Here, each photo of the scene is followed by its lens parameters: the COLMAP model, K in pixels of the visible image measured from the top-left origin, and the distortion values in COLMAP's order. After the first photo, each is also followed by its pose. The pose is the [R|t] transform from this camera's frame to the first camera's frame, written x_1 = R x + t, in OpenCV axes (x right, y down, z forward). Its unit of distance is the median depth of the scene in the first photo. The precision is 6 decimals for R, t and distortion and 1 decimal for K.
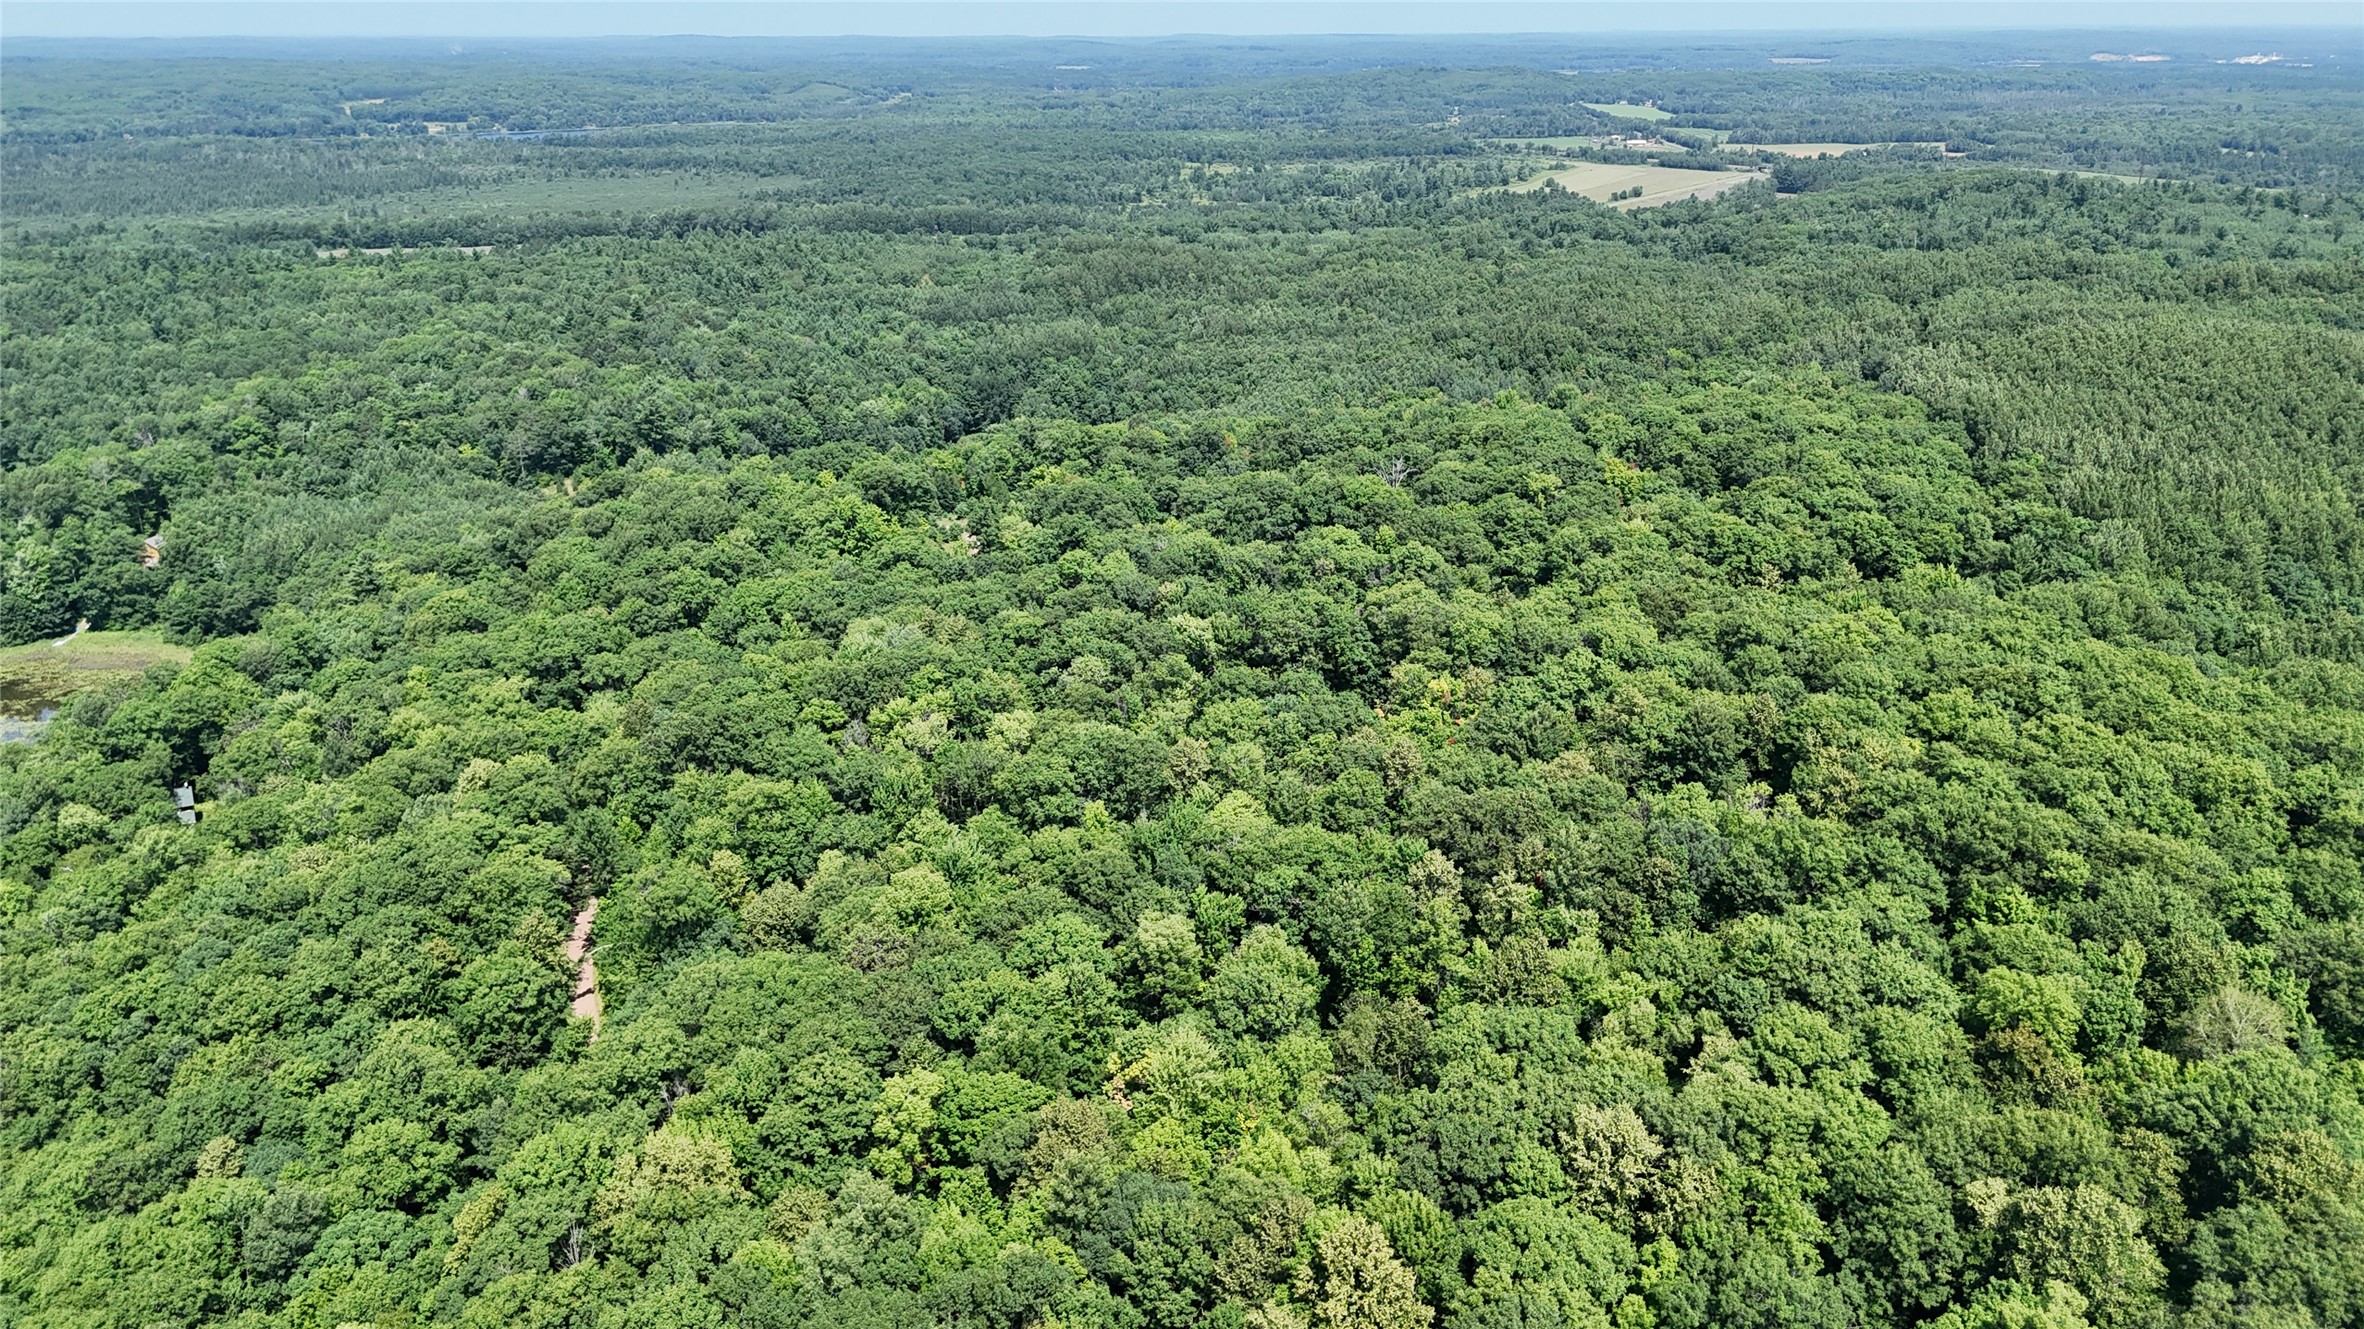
lens RADIAL K [[1749.4, 0, 1189.3], [0, 1749.4, 665.7], [0, 0, 1]] dist [0.078719, -0.079449]
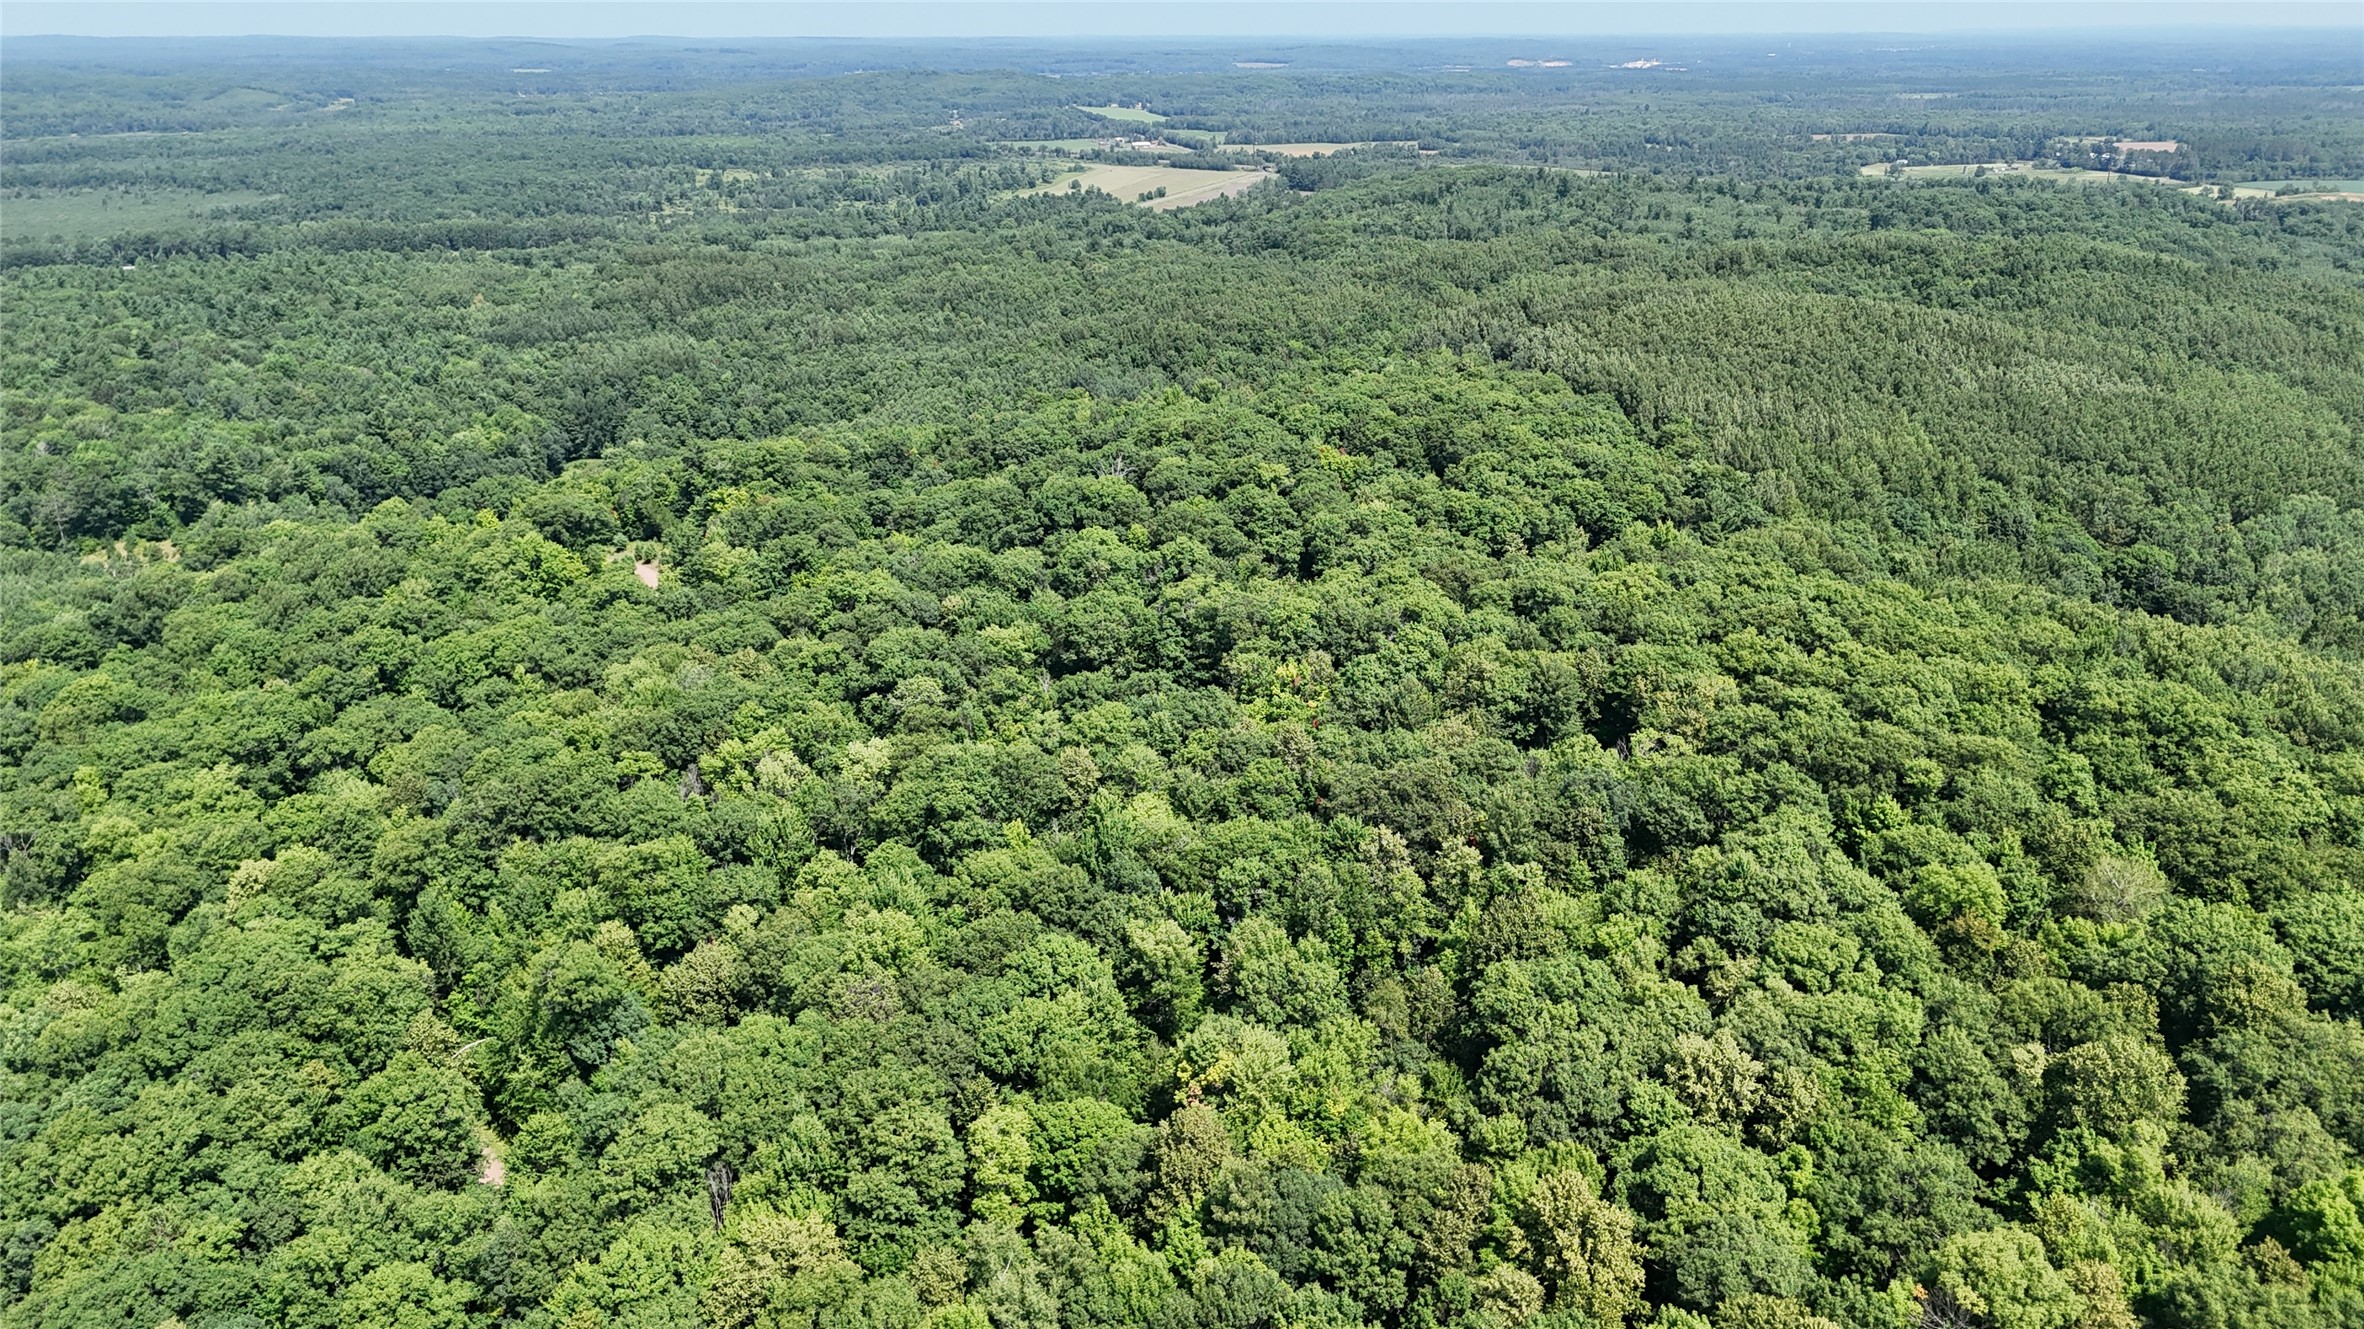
lens RADIAL K [[1749.4, 0, 1189.3], [0, 1749.4, 665.7], [0, 0, 1]] dist [0.078719, -0.079449]
pose [[0.959844, -0.095044, 0.263942, -0.147501], [0.095523, 0.995366, 0.011049, -0.007045], [-0.263769, 0.014607, 0.964475, 0.018738]]
